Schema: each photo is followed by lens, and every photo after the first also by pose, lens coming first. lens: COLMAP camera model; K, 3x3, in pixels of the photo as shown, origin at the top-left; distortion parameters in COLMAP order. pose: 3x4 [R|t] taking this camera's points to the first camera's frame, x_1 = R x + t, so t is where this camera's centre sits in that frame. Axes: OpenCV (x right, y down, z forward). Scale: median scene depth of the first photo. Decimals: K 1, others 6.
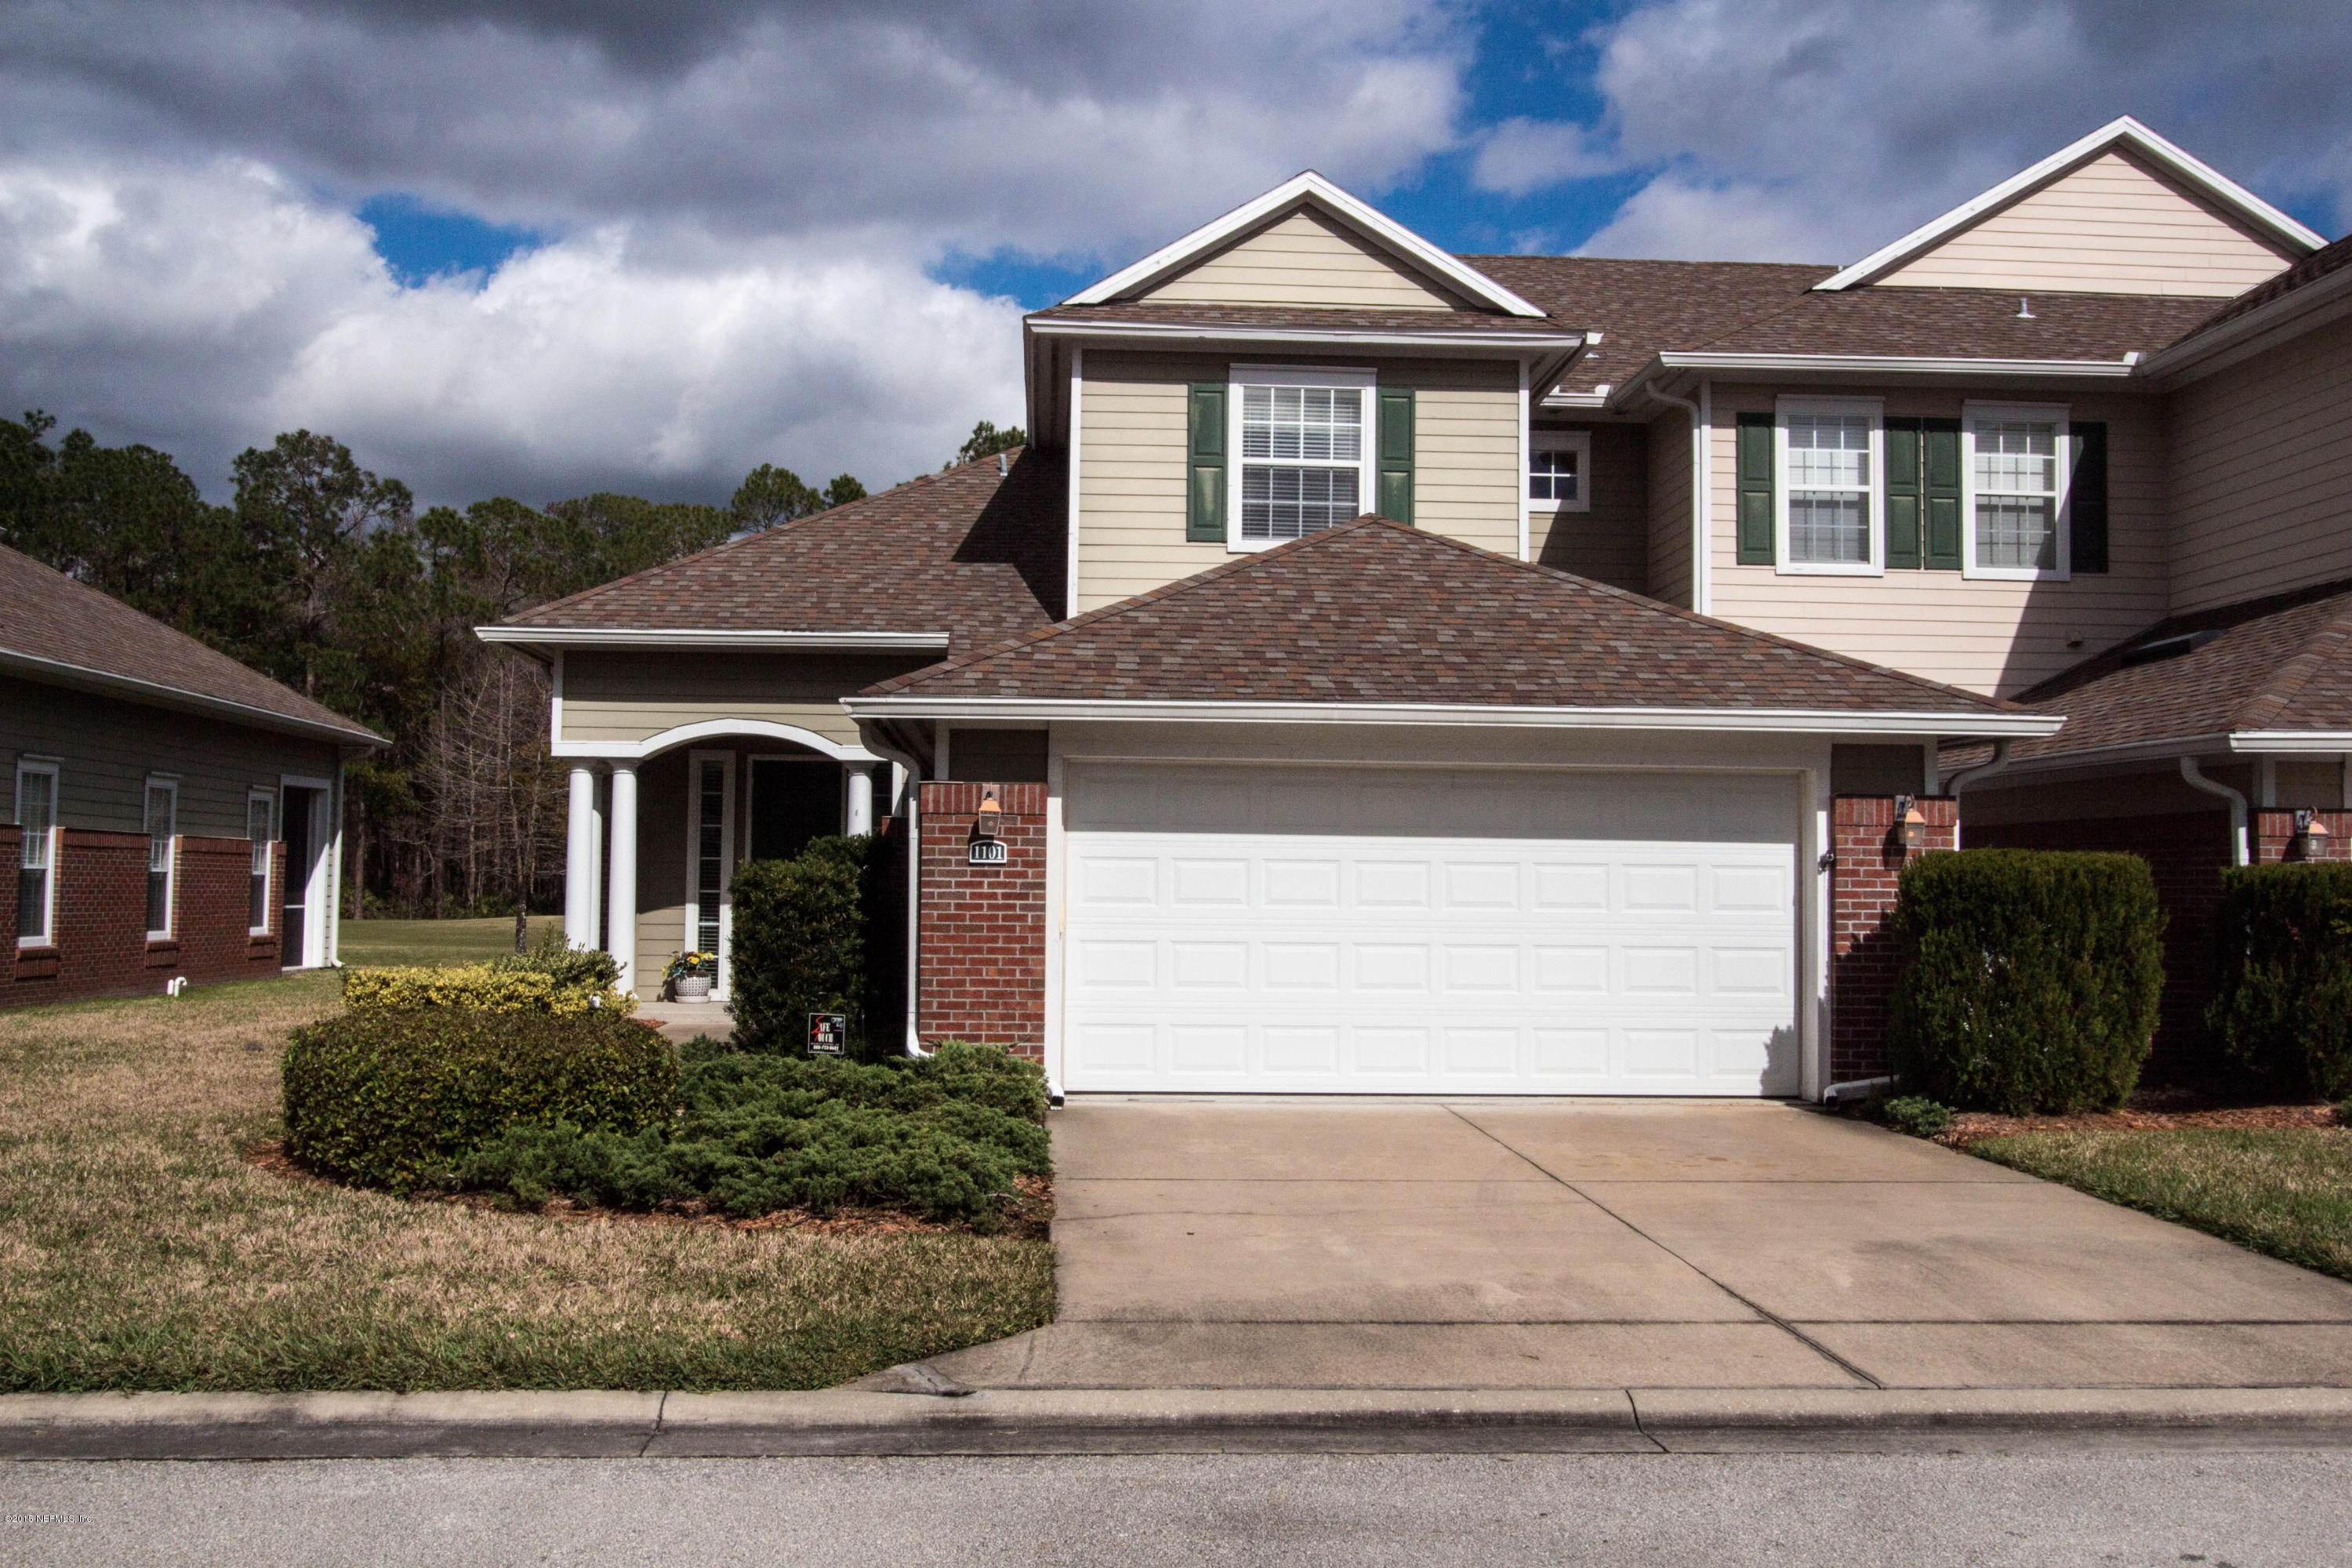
lens RADIAL K [[2160.2, 0, 1181.1], [0, 2160.2, 785.1], [0, 0, 1]] dist [-0.013100, 0.000000]
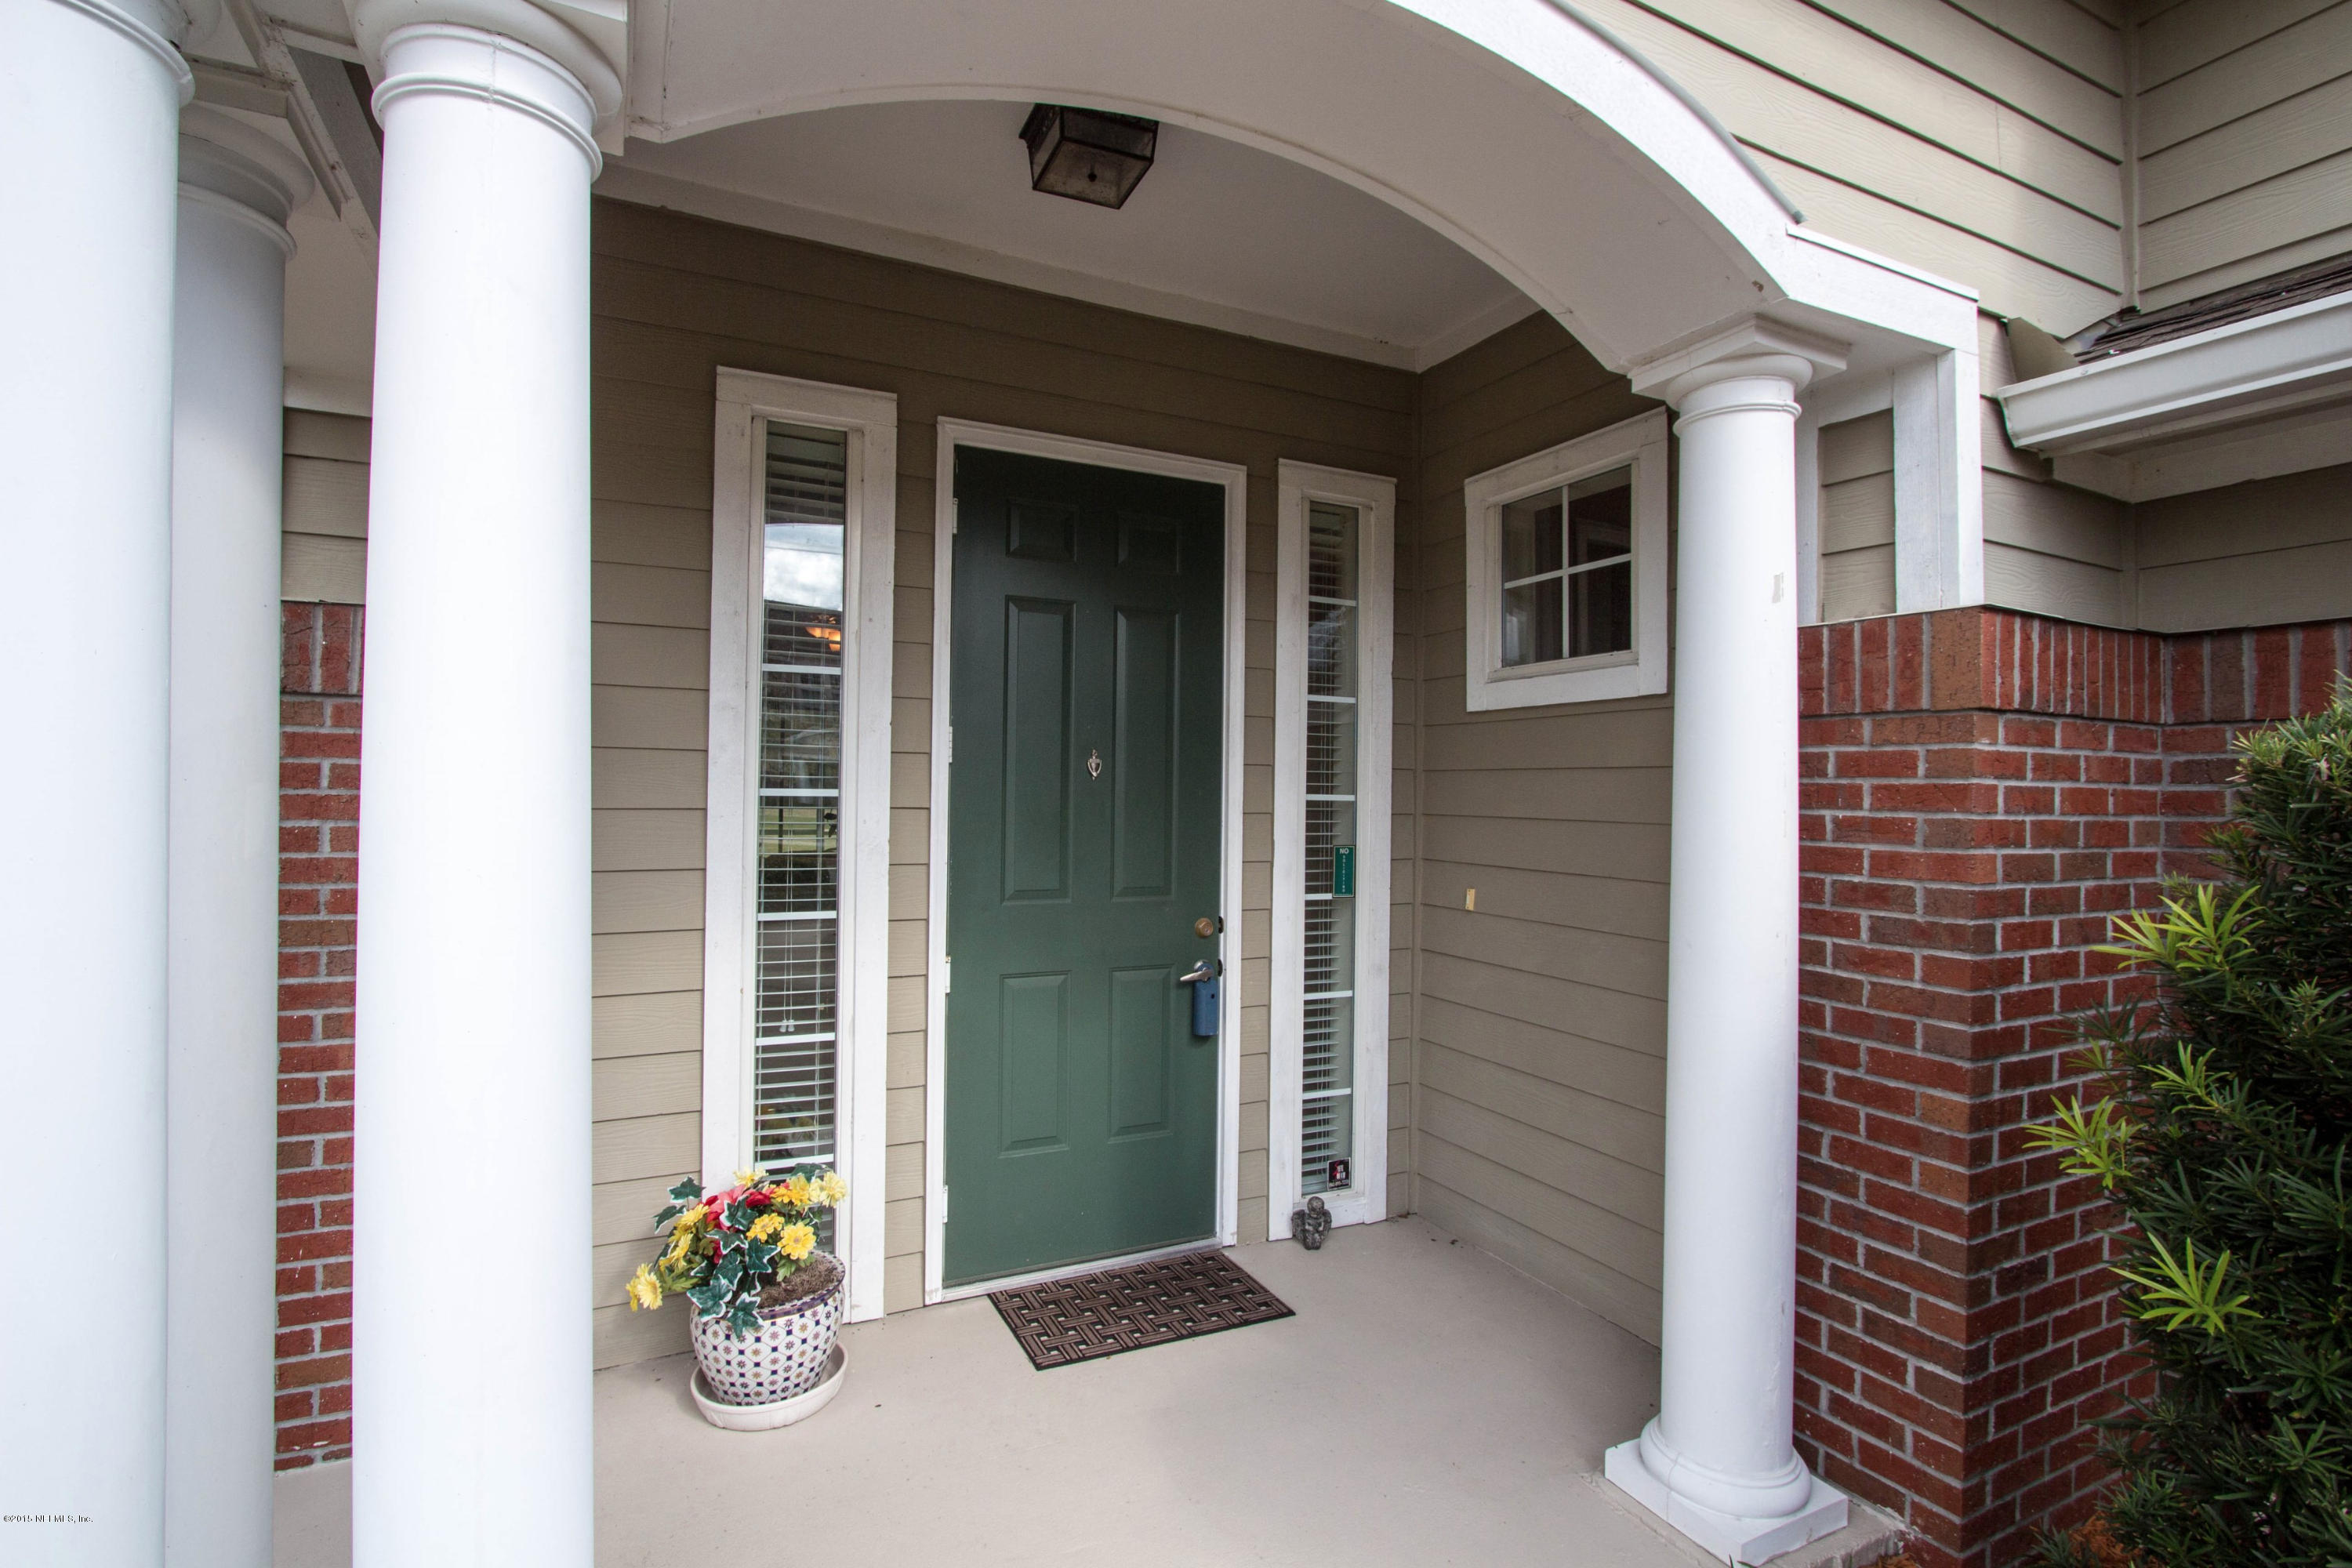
lens RADIAL K [[1100.6, 0, 1166.0], [0, 1100.6, 781.3], [0, 0, 1]] dist [-0.019690, 0.002596]
pose [[0.926556, -0.001175, 0.376154, -0.269180], [-0.017084, 0.998832, 0.045200, 0.030284], [-0.375768, -0.048307, 0.925454, 1.017464]]
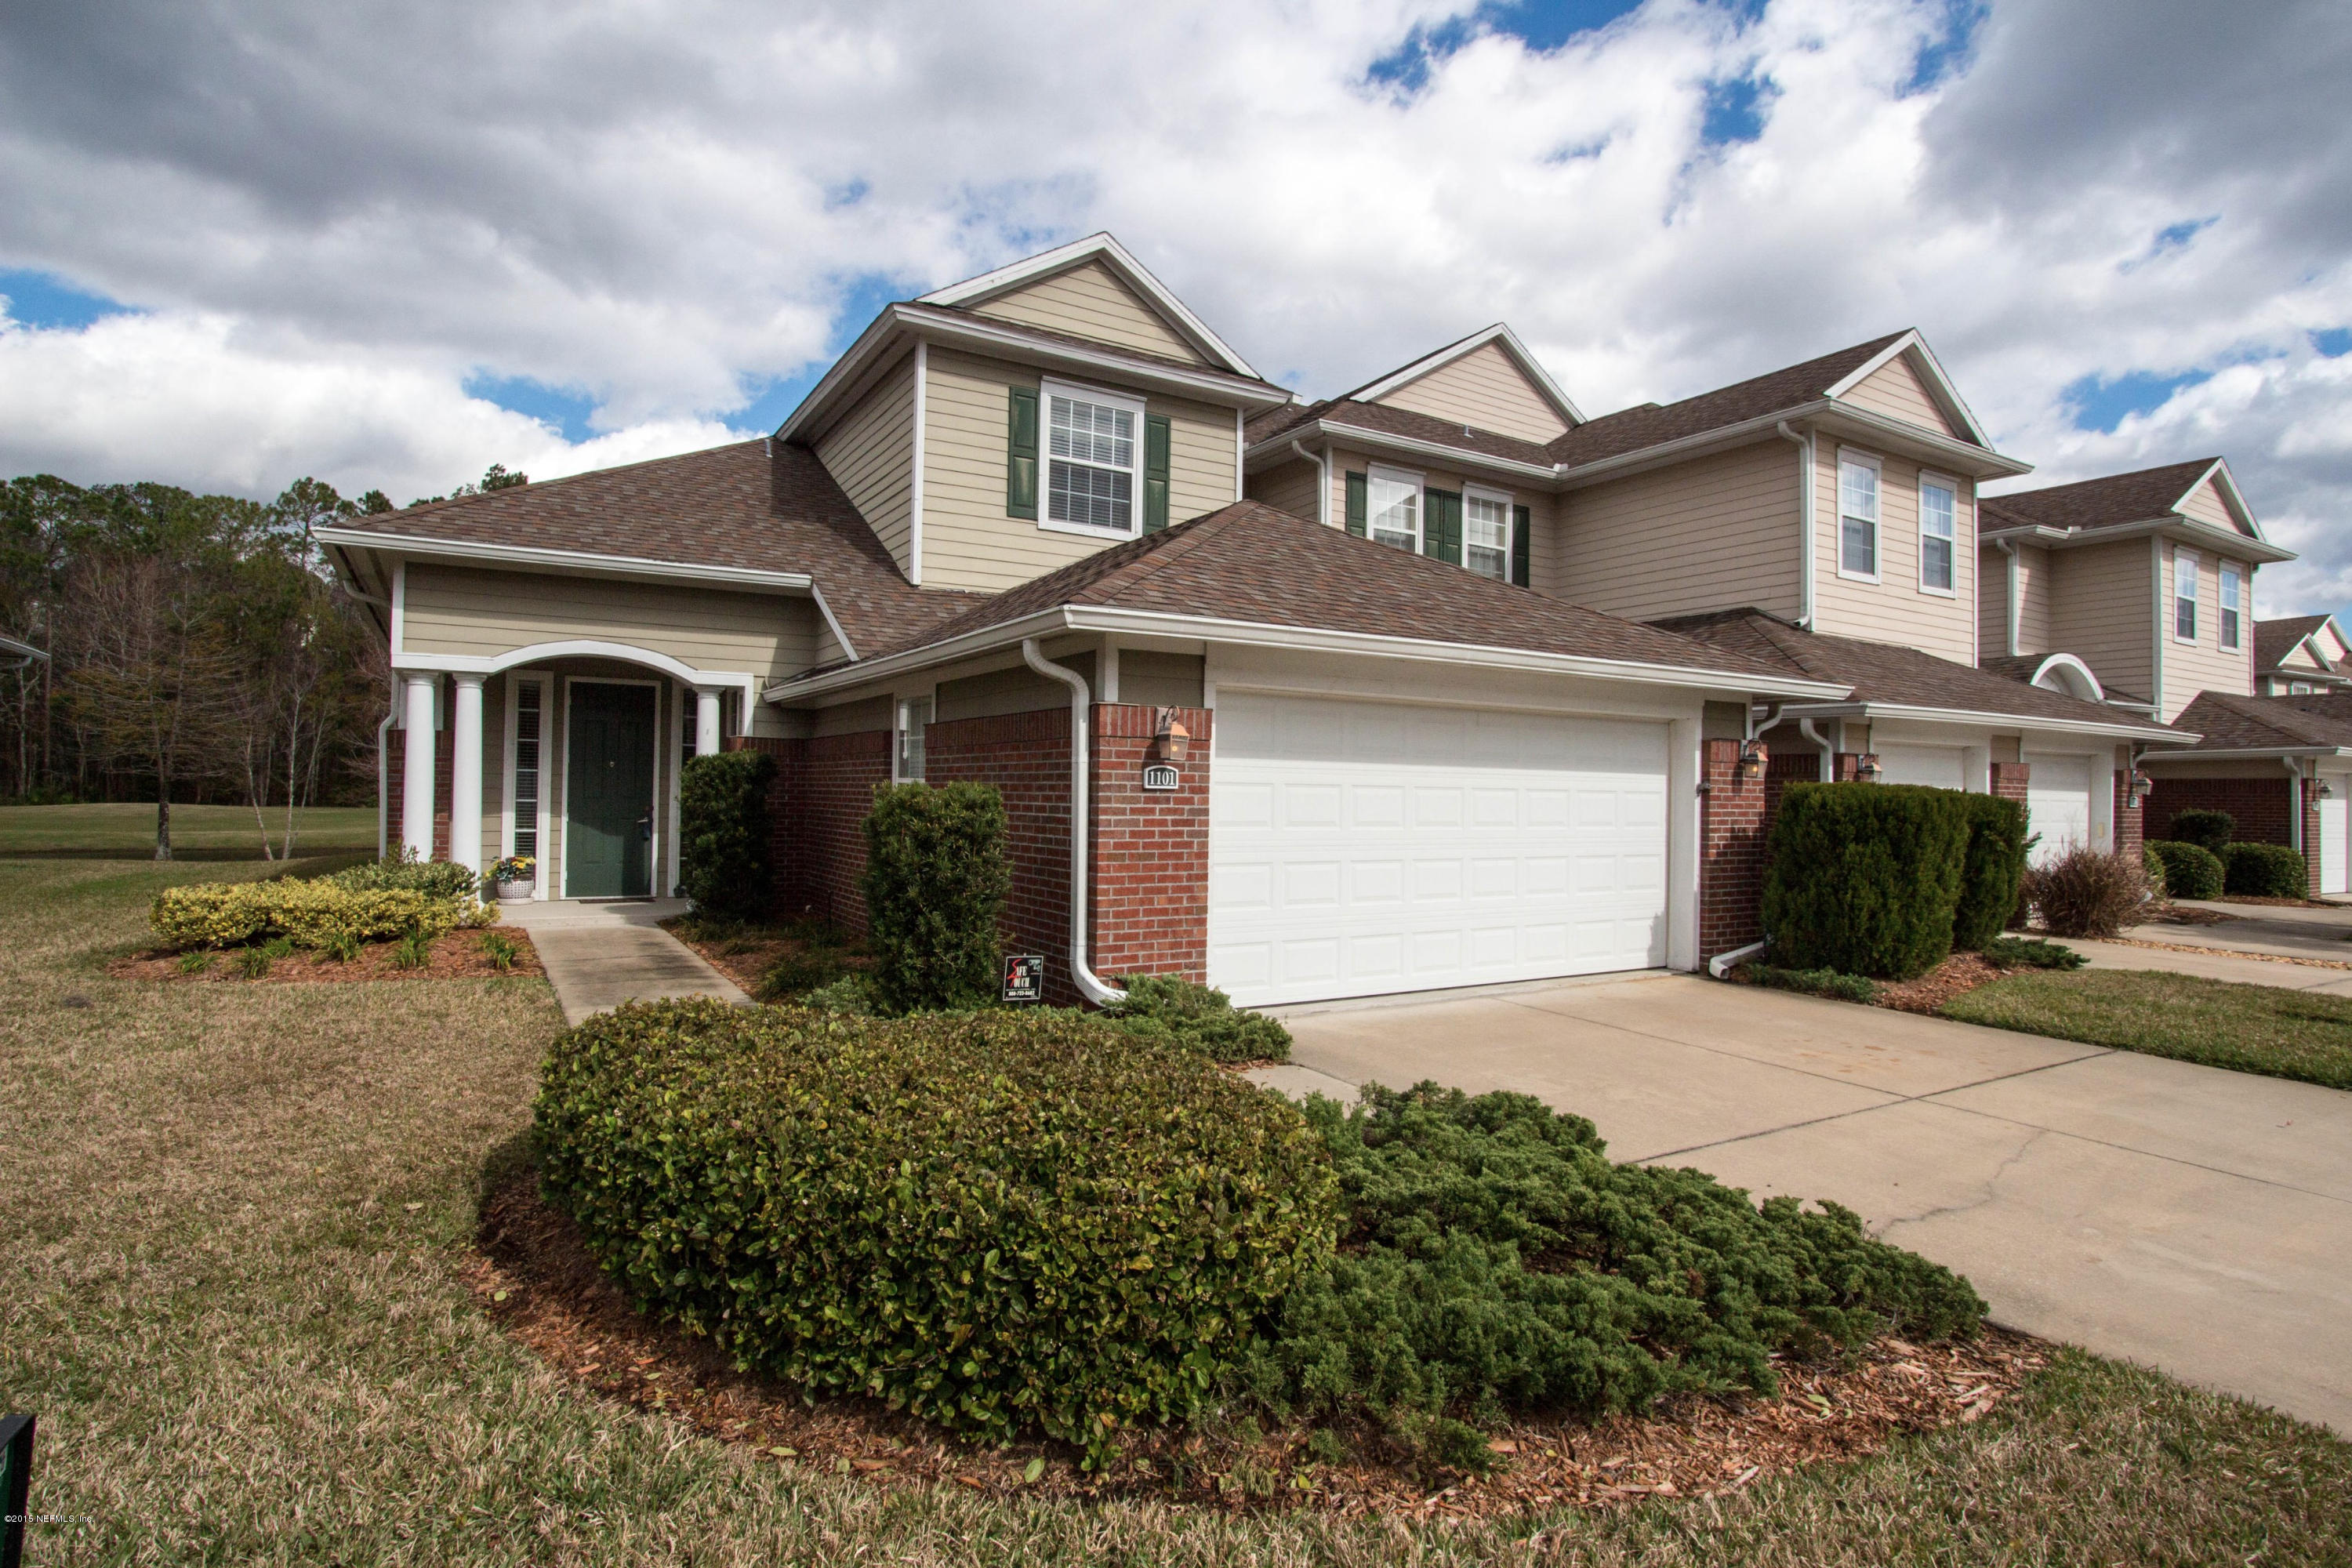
lens RADIAL K [[1188.1, 0, 1179.2], [0, 1188.1, 782.4], [0, 0, 1]] dist [-0.023648, 0.000103]
pose [[0.887302, 0.005076, 0.461160, -0.237698], [-0.026960, 0.998800, 0.040879, 0.008122], [-0.460399, -0.048705, 0.886375, 0.380174]]
